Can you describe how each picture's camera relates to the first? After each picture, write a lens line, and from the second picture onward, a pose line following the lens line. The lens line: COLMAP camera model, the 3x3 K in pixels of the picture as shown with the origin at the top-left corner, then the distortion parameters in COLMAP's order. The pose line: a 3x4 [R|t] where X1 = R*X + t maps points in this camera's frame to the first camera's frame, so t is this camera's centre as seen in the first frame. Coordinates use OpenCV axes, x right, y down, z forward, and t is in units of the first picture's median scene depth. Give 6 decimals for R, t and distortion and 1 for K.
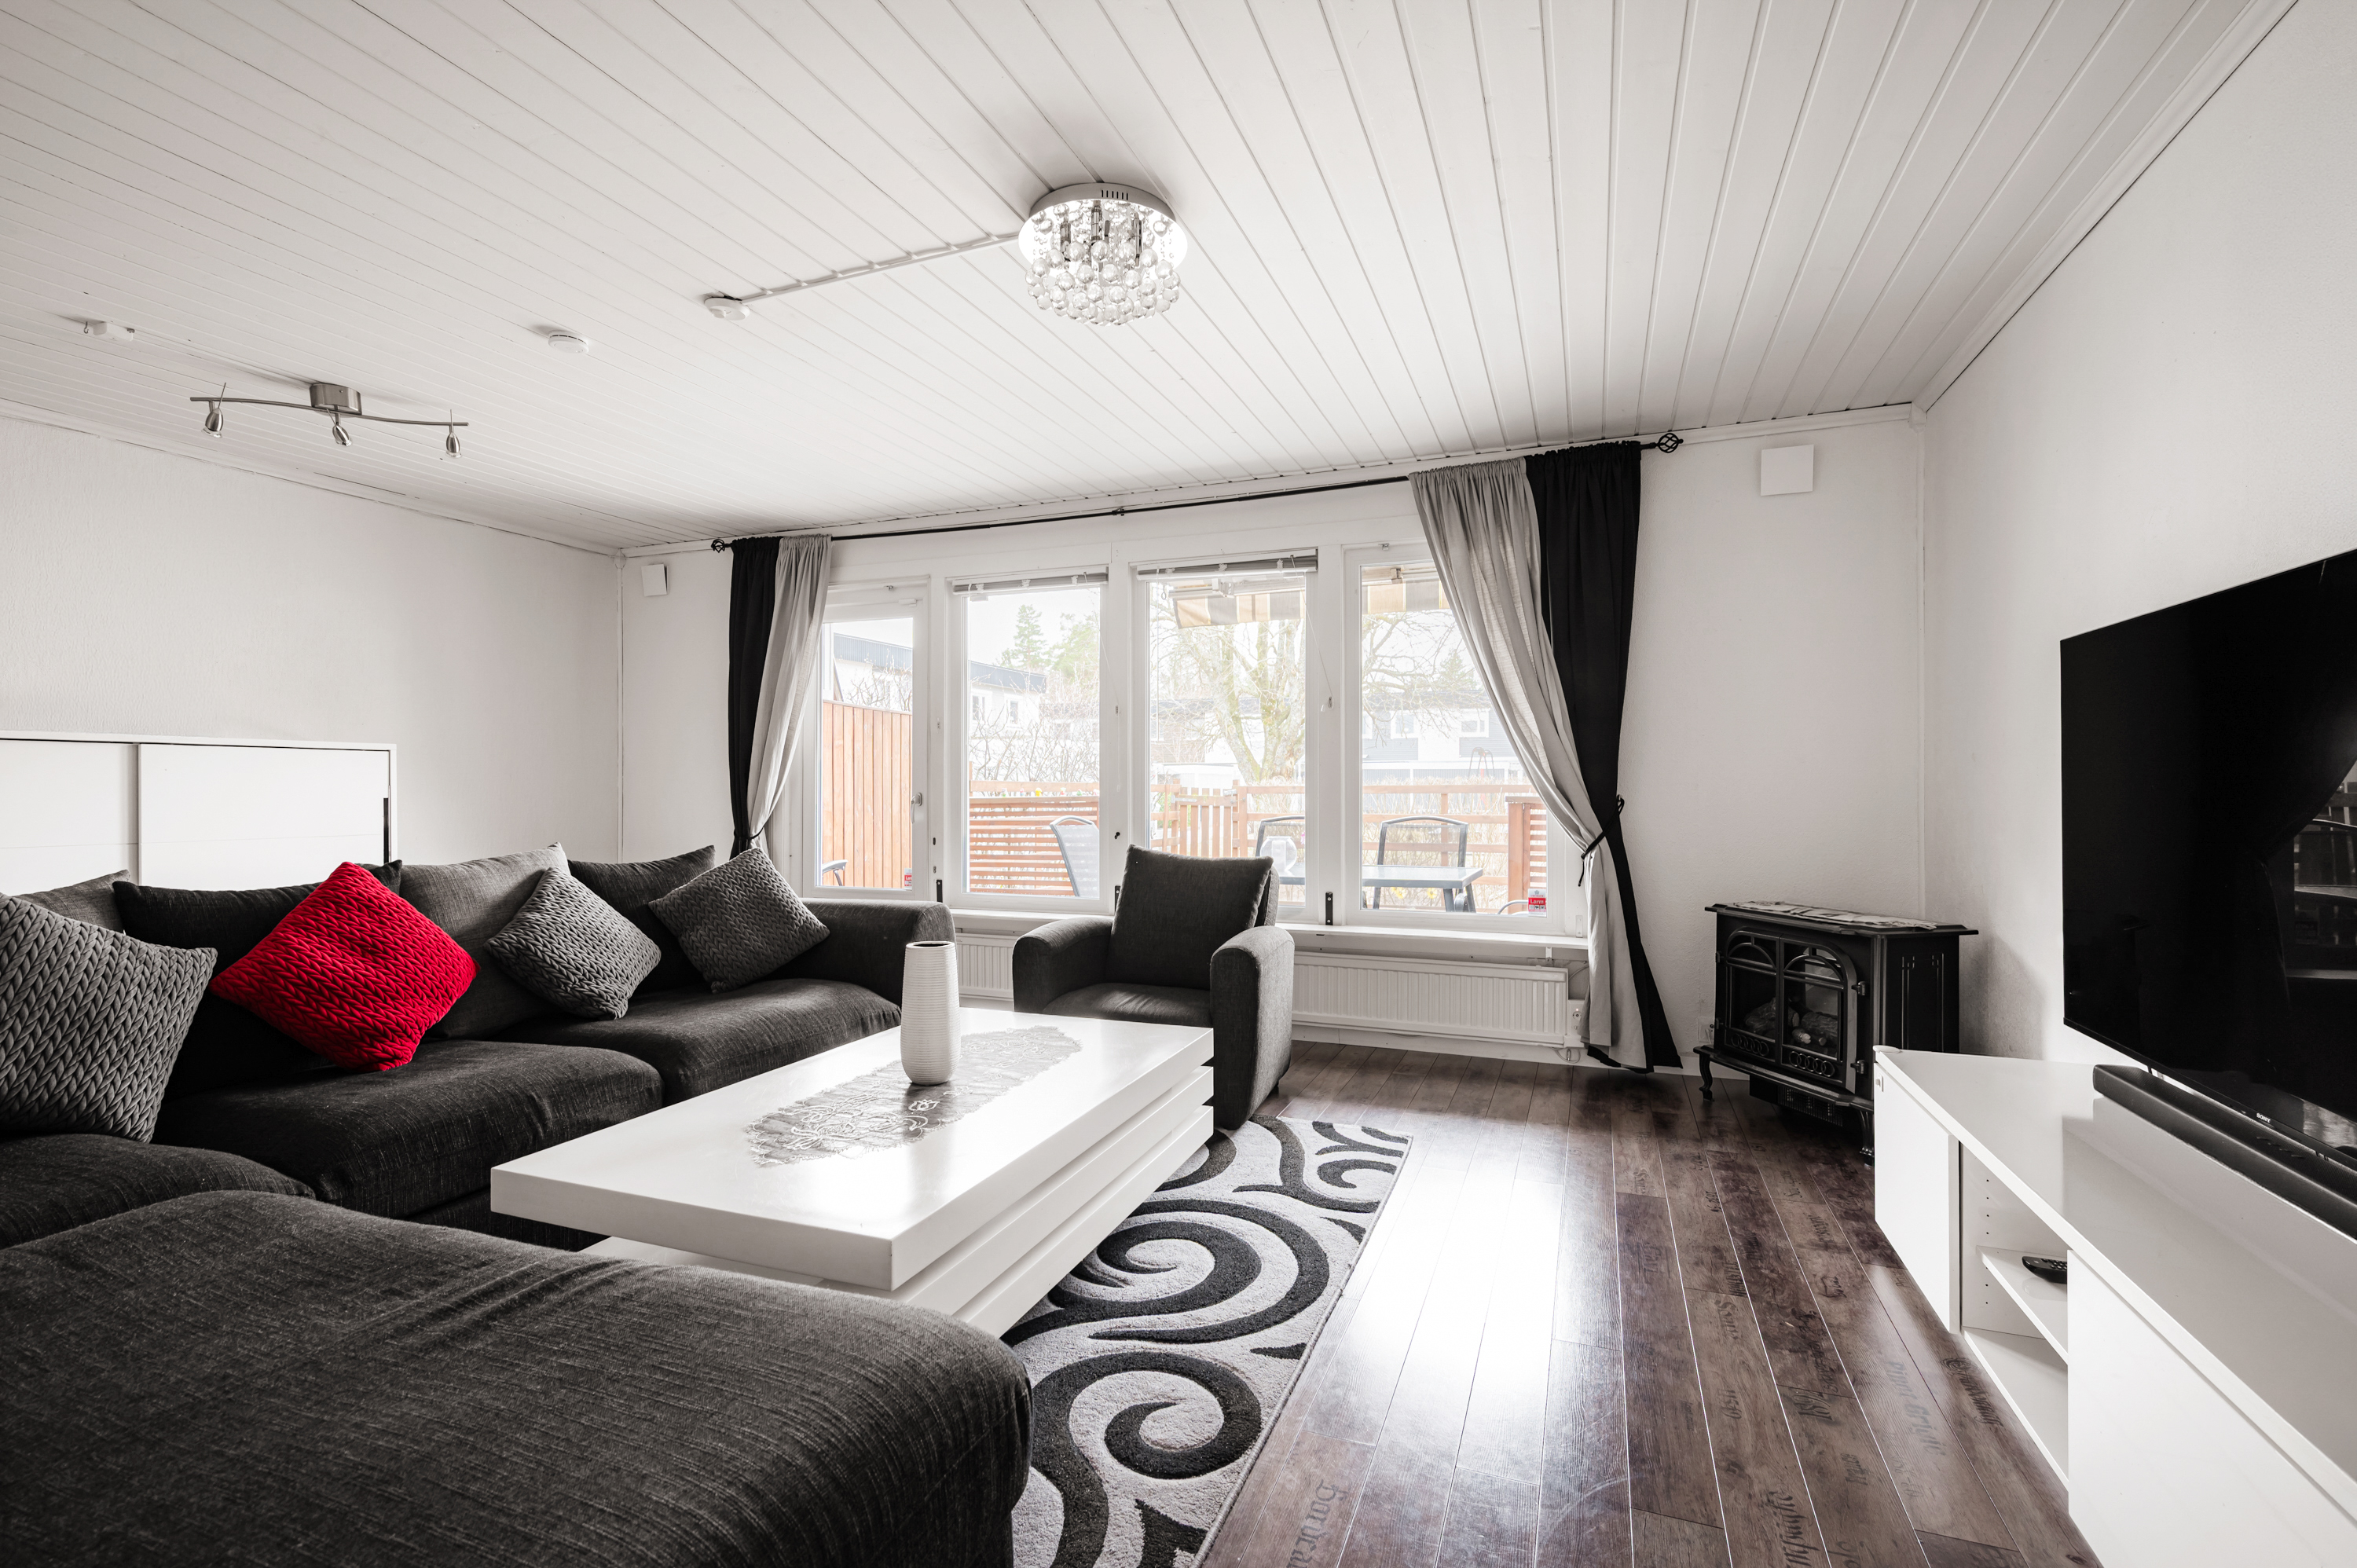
lens RADIAL K [[1034.2, 0, 1164.6], [0, 1034.2, 781.3], [0, 0, 1]] dist [-0.000451, 0.000042]
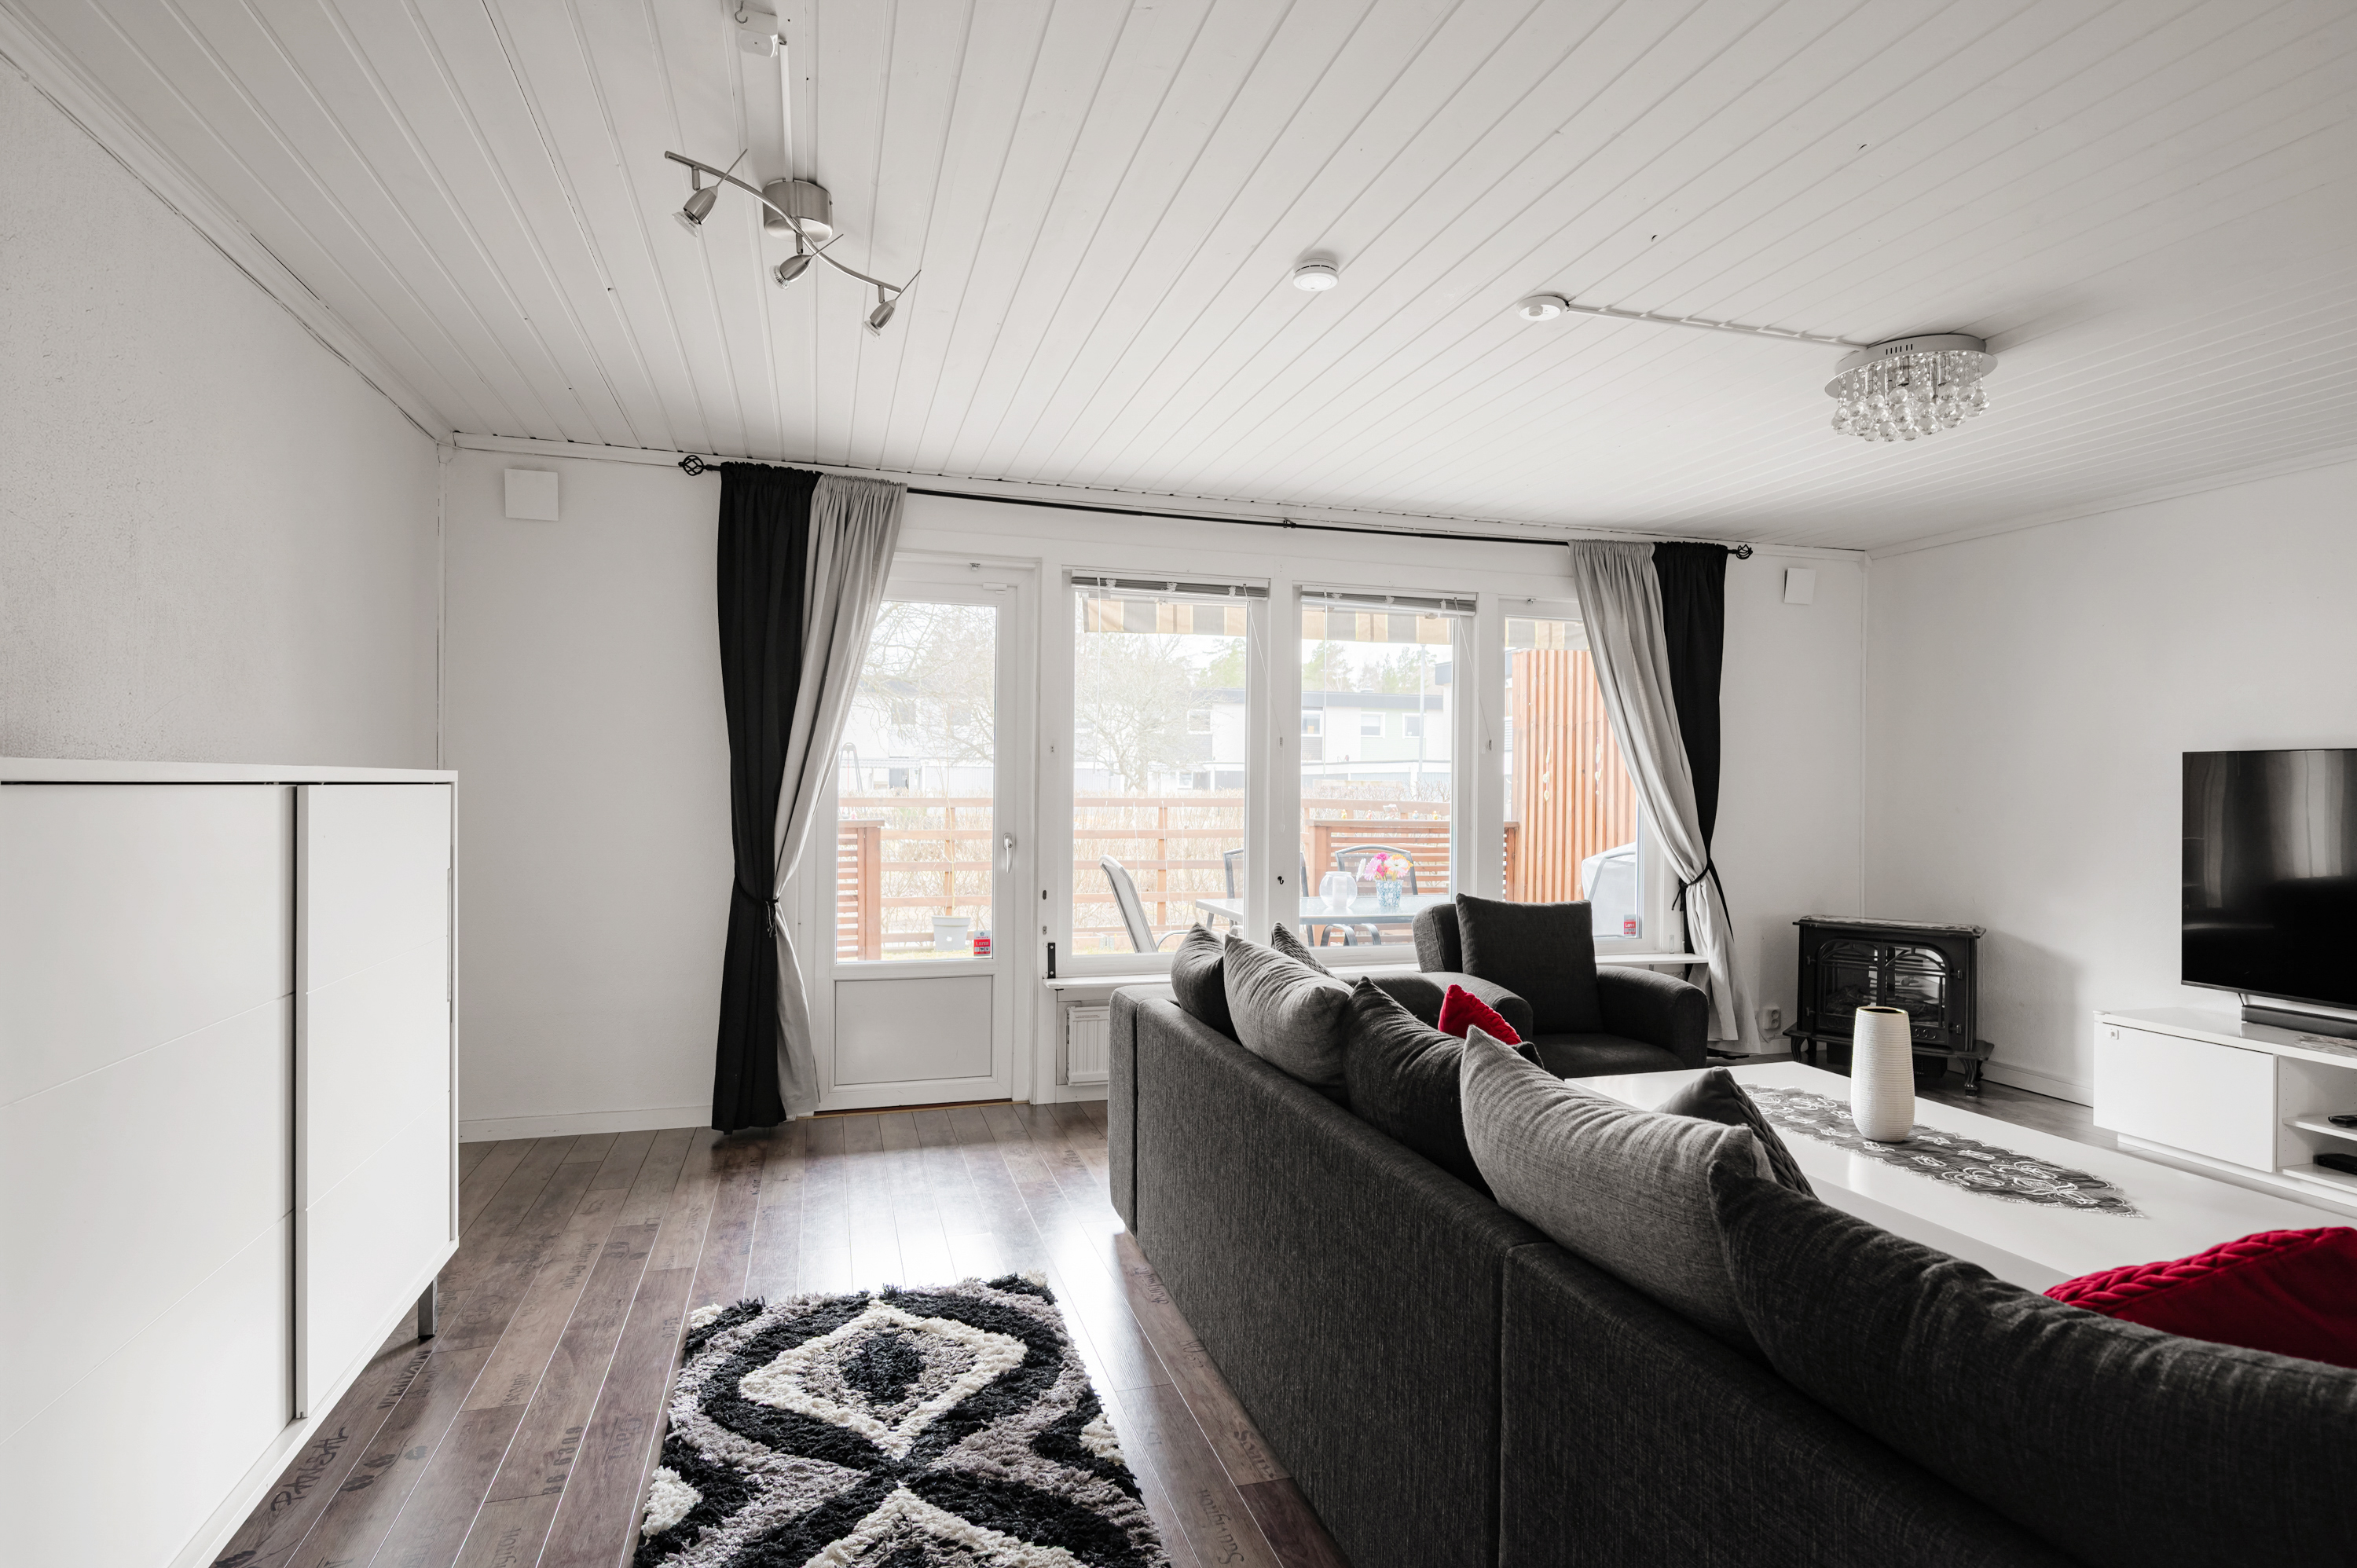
lens RADIAL K [[1191.9, 0, 1164.5], [0, 1191.9, 794.0], [0, 0, 1]] dist [0.014304, 0.000057]
pose [[0.790682, 0.005145, 0.612205, -0.769301], [-0.013991, 0.999855, 0.009666, -0.032339], [-0.612067, -0.016208, 0.790640, 0.235146]]
